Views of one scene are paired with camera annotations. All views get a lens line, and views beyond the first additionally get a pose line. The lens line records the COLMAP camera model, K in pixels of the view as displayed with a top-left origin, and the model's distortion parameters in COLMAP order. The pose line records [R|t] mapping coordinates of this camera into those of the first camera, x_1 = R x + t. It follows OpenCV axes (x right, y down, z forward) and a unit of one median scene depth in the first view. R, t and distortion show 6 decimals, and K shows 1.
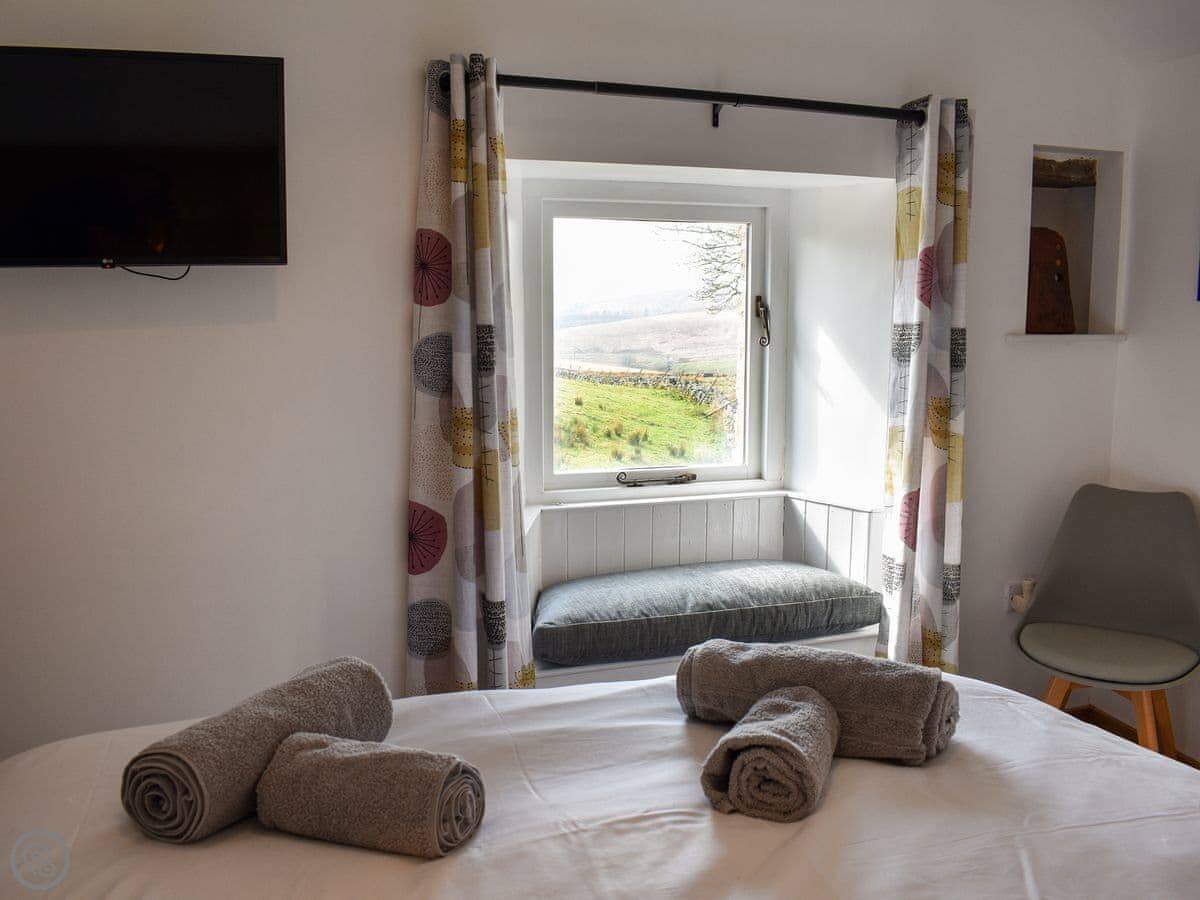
lens RADIAL K [[1033.4, 0, 596.3], [0, 1033.4, 444.1], [0, 0, 1]] dist [-0.066786, 0.001287]
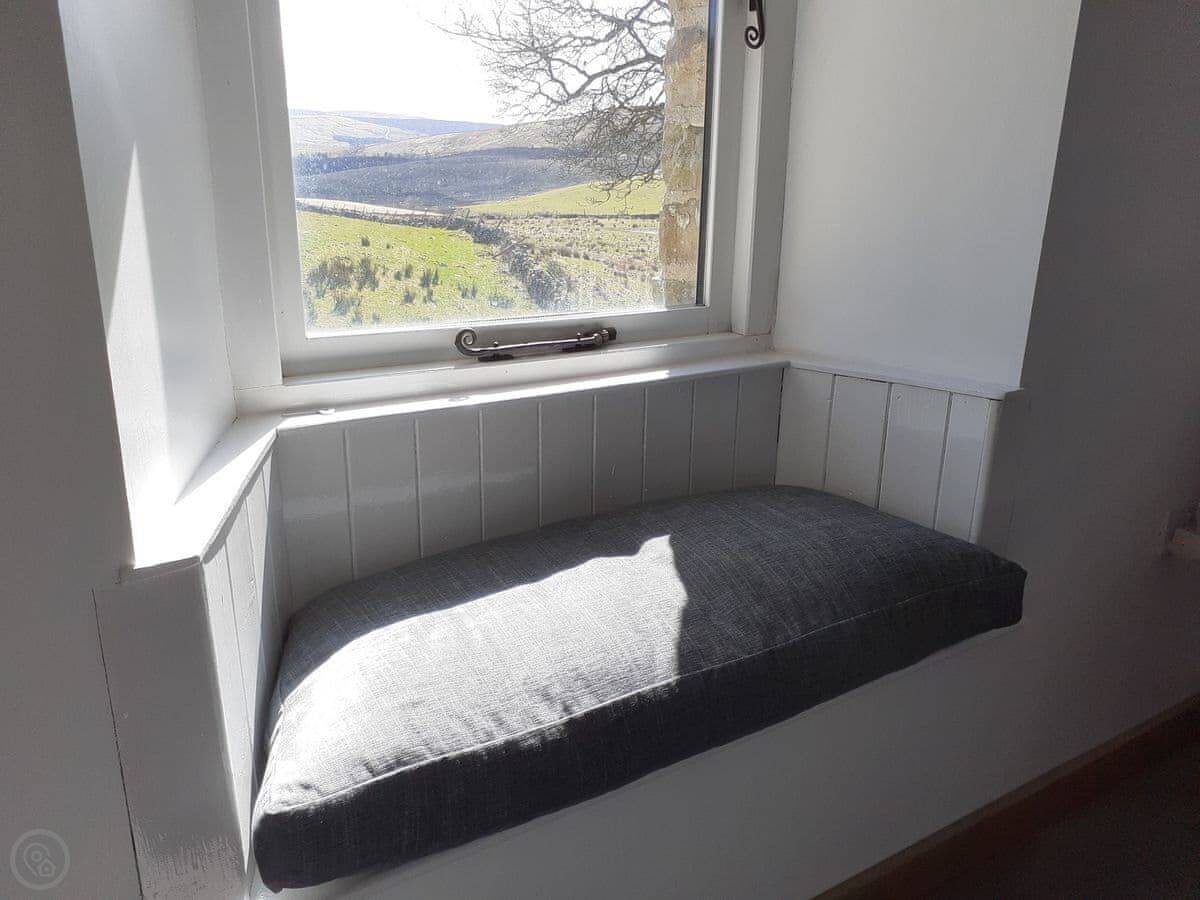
lens RADIAL K [[1033.4, 0, 596.3], [0, 1033.4, 444.1], [0, 0, 1]] dist [-0.066786, 0.001287]
pose [[0.979957, -0.049817, 0.192881, -0.010040], [0.019468, 0.987542, 0.156150, 0.008293], [-0.198257, -0.149265, 0.968718, 0.611139]]
